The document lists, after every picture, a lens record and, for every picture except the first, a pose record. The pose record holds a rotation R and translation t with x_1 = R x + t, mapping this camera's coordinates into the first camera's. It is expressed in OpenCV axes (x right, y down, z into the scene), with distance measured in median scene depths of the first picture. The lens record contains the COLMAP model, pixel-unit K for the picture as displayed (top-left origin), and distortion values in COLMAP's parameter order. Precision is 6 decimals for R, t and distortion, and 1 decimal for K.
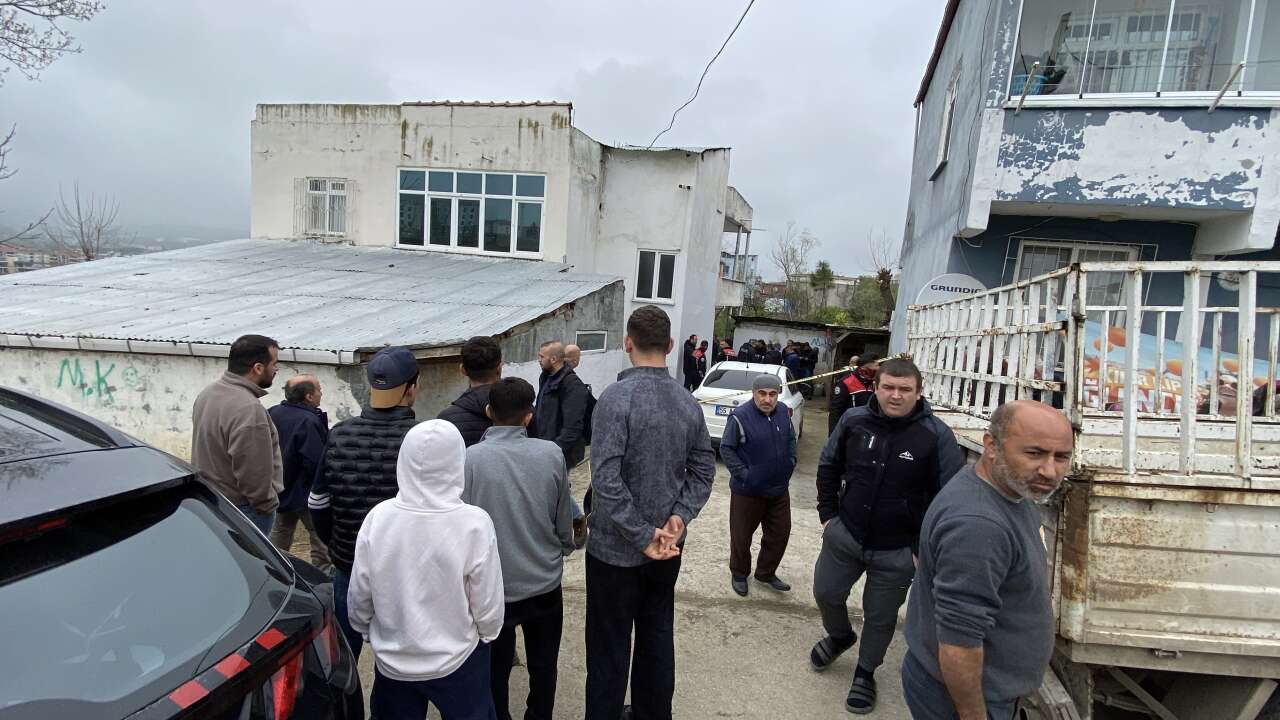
lens RADIAL K [[579.4, 0, 629.8], [0, 579.4, 361.9], [0, 0, 1]] dist [0.002958, 0.000021]
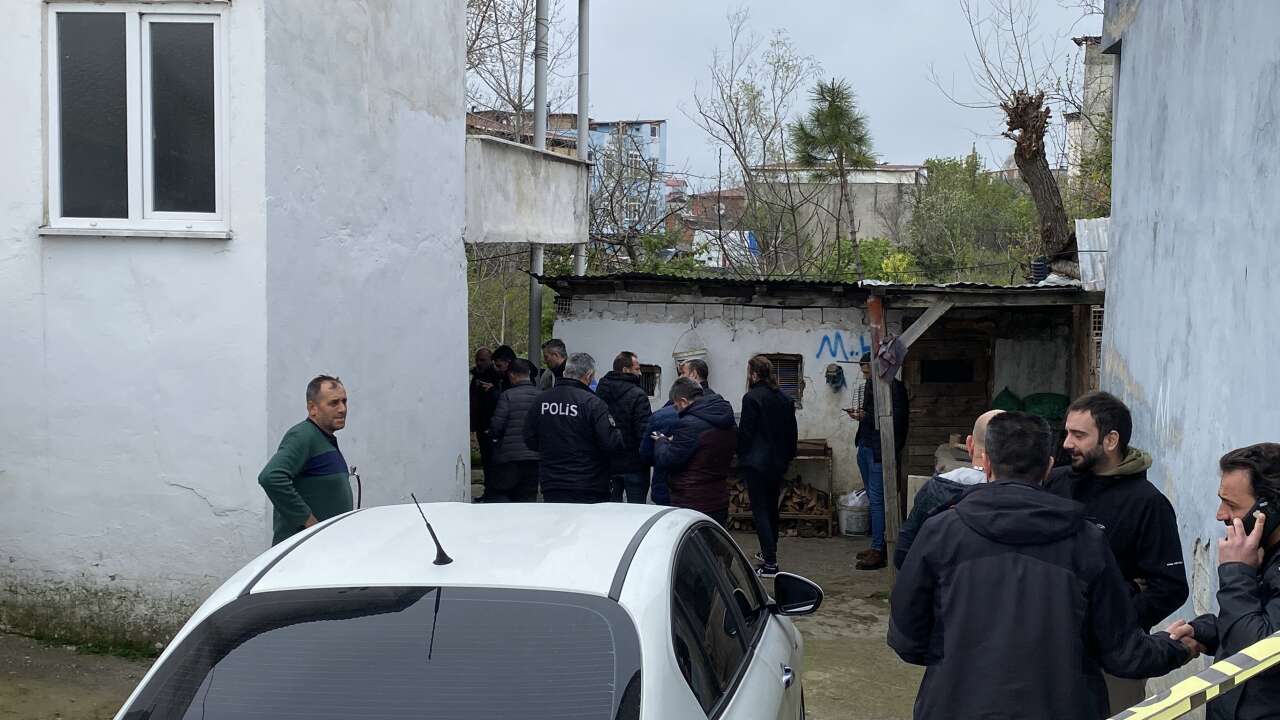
lens RADIAL K [[1502.7, 0, 641.8], [0, 1502.7, 363.3], [0, 0, 1]] dist [0.079412, 0.000000]
pose [[0.980203, -0.078368, 0.181827, 0.080060], [0.084500, 0.996079, -0.026210, -0.012660], [-0.179060, 0.041055, 0.982981, 0.245151]]
